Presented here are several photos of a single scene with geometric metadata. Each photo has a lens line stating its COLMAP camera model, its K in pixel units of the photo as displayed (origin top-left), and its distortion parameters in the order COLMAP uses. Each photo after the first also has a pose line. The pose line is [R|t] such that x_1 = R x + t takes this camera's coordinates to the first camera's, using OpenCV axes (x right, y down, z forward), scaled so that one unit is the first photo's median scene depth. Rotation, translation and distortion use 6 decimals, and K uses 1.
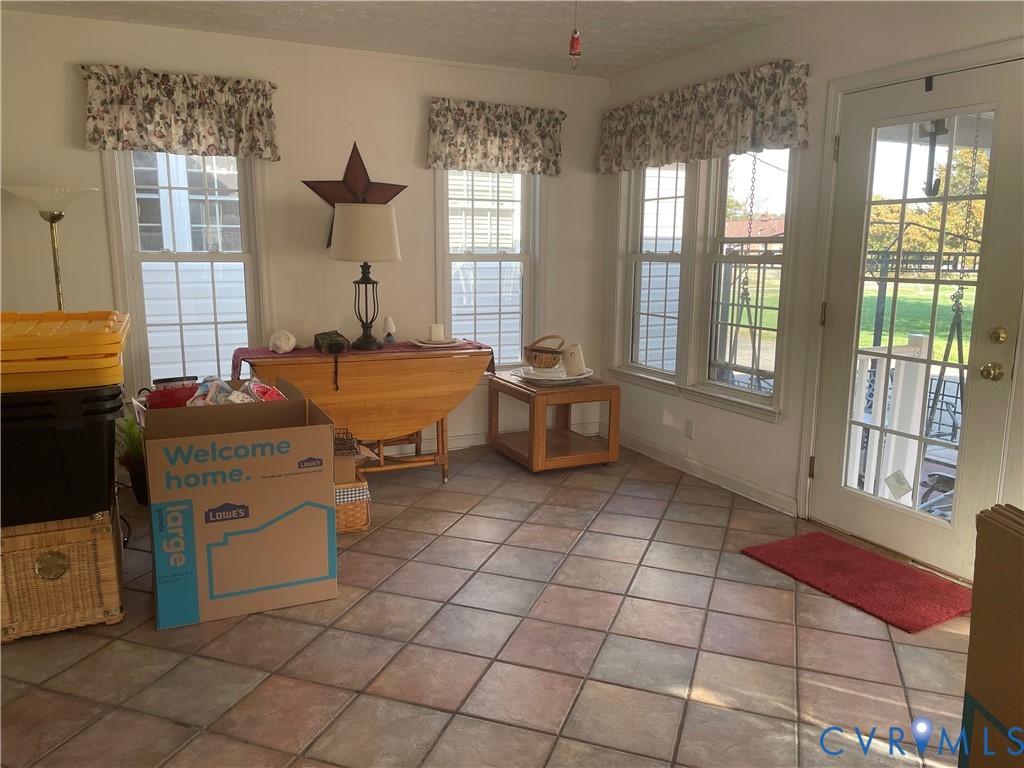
lens RADIAL K [[770.4, 0, 504.6], [0, 770.4, 385.8], [0, 0, 1]] dist [0.074708, -0.092591]
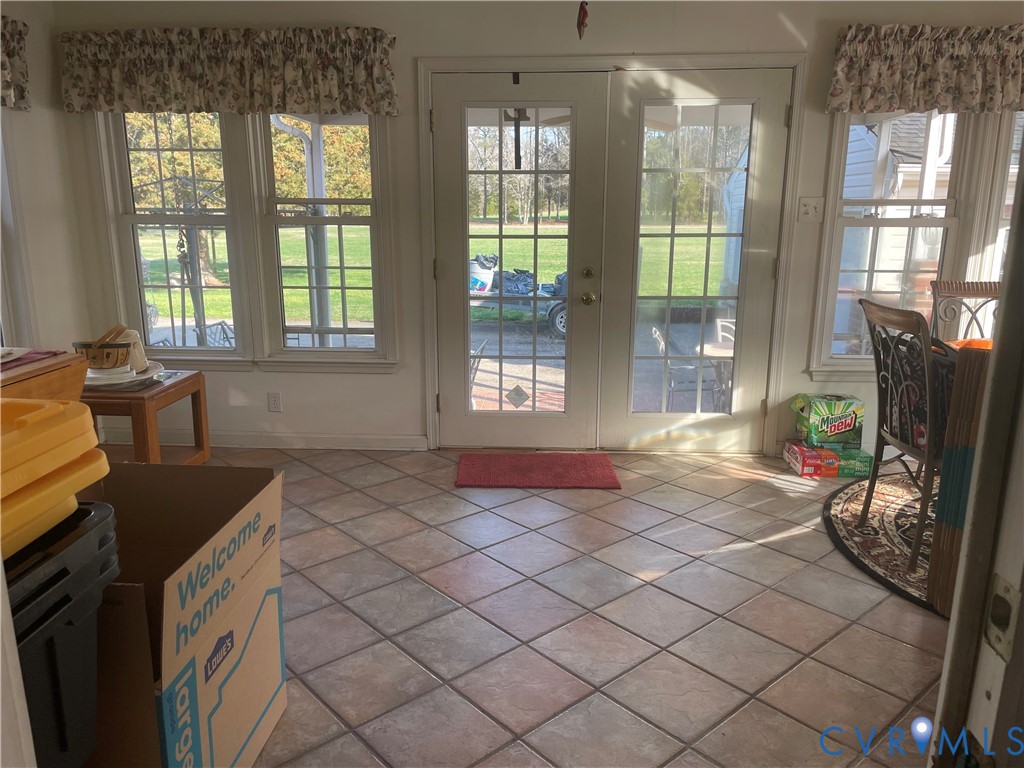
lens RADIAL K [[770.4, 0, 505.7], [0, 770.4, 383.9], [0, 0, 1]] dist [0.074708, -0.092591]
pose [[0.480649, -0.202413, 0.853232, -0.516257], [0.156236, 0.977195, 0.143808, -0.070591], [-0.862883, 0.064184, 0.501312, 0.336840]]
